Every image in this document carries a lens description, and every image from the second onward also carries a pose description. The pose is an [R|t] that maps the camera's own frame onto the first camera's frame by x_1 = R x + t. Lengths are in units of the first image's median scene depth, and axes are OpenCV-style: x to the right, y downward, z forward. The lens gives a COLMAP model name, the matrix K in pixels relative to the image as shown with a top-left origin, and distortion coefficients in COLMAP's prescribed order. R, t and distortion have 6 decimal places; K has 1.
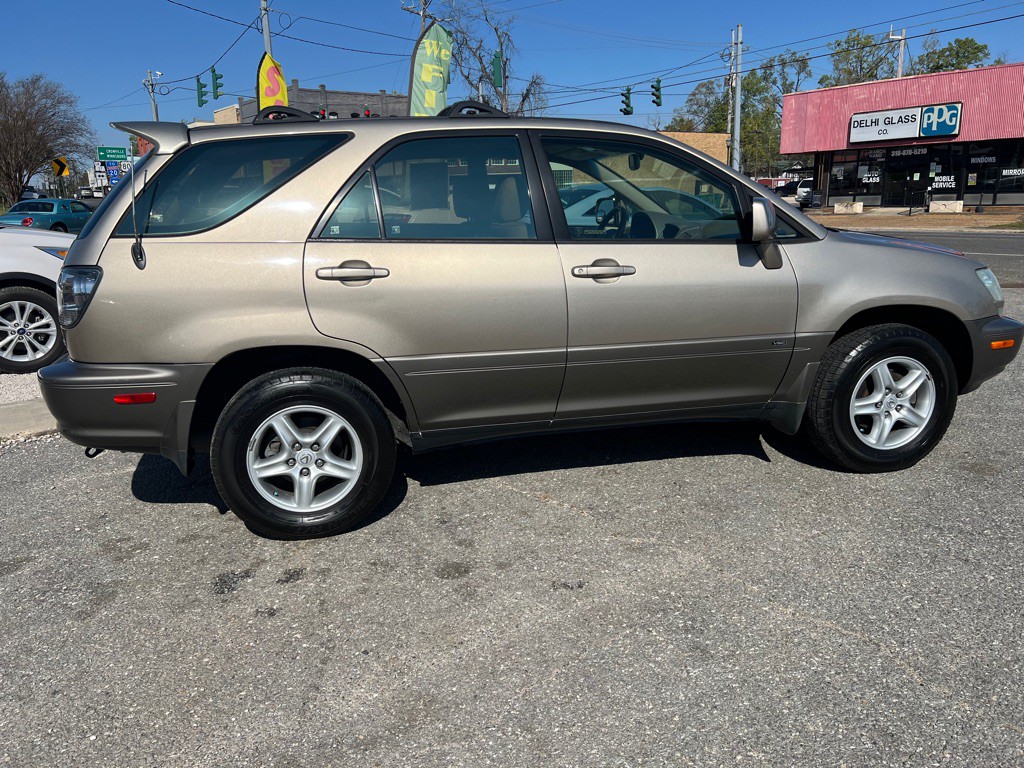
lens RADIAL K [[771.7, 0, 509.5], [0, 771.7, 383.6], [0, 0, 1]] dist [0.051772, -0.055695]
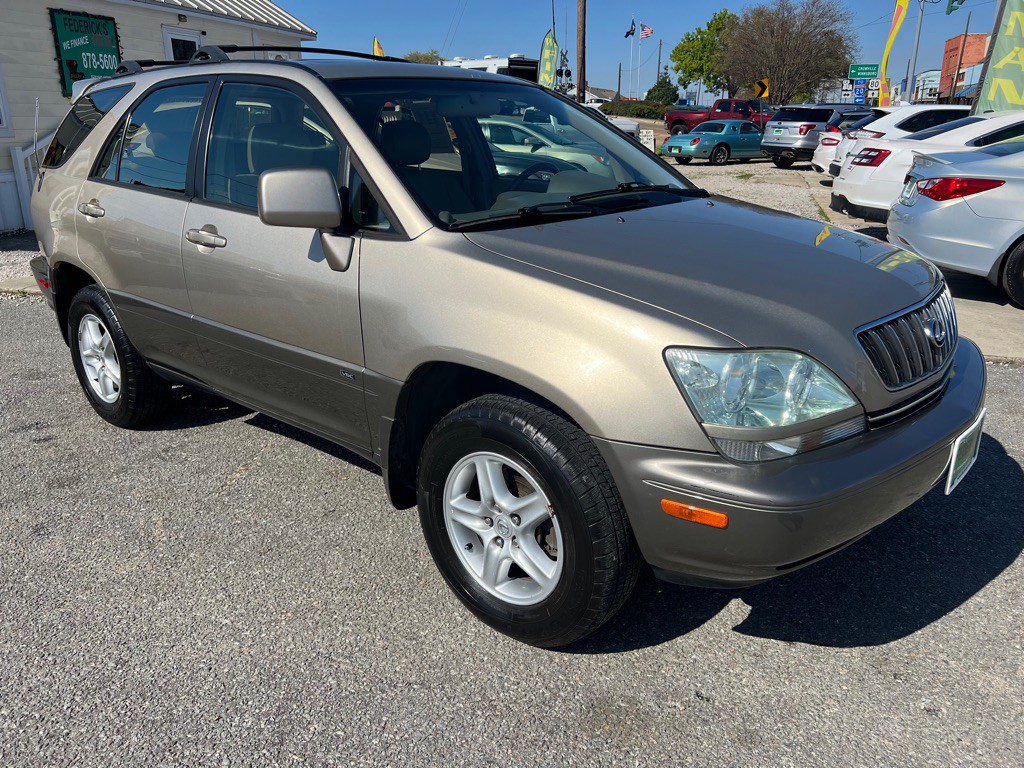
lens RADIAL K [[771.7, 0, 510.7], [0, 771.7, 388.0], [0, 0, 1]] dist [0.051772, -0.055695]
pose [[0.594399, 0.277076, -0.754930, 0.994445], [-0.198556, 0.960270, 0.196106, -0.213775], [0.779272, 0.033331, 0.625798, 0.684861]]
